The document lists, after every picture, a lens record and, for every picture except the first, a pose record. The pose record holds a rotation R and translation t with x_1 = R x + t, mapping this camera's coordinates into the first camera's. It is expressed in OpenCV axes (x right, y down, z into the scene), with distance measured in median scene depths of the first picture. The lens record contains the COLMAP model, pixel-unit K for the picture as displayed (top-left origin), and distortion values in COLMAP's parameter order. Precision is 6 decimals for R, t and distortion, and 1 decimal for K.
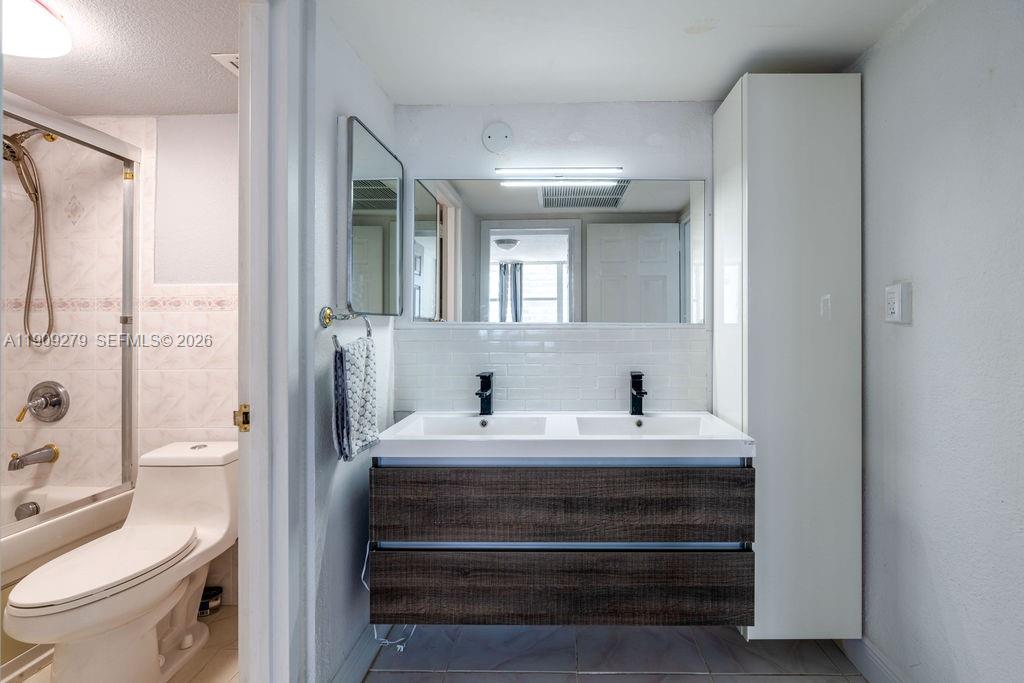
lens RADIAL K [[460.1, 0, 538.3], [0, 460.1, 321.6], [0, 0, 1]] dist [-0.000646, -0.001430]
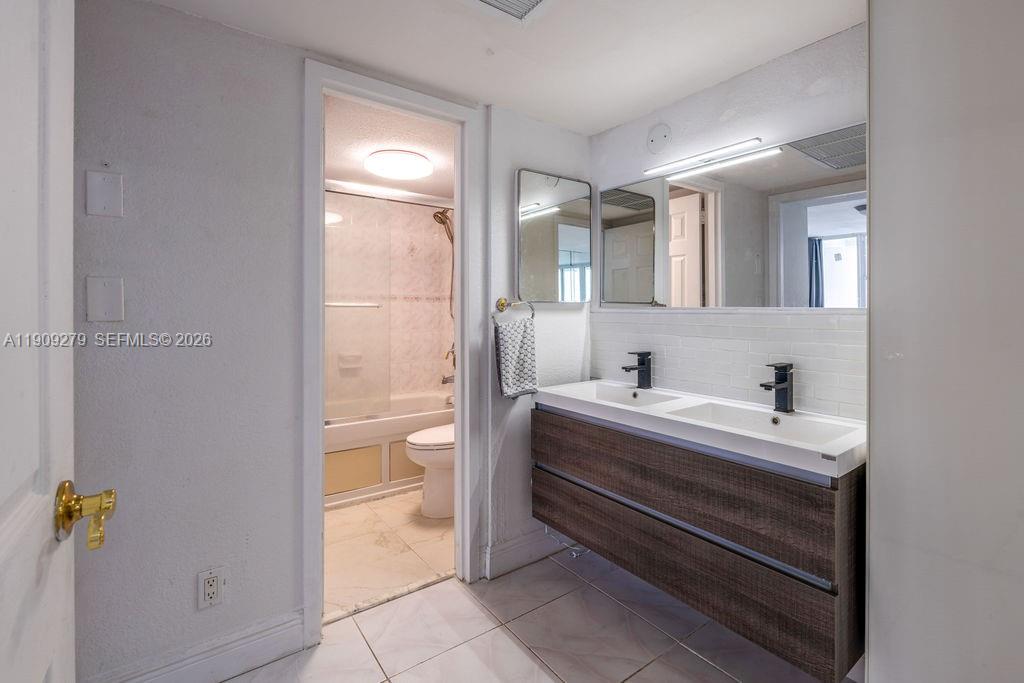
lens RADIAL K [[460.1, 0, 517.2], [0, 460.1, 309.6], [0, 0, 1]] dist [-0.000646, -0.001430]
pose [[0.610334, 0.001658, -0.792142, 0.754860], [0.001642, 0.999993, 0.003359, 0.002408], [0.792142, -0.003350, 0.610327, 0.082444]]
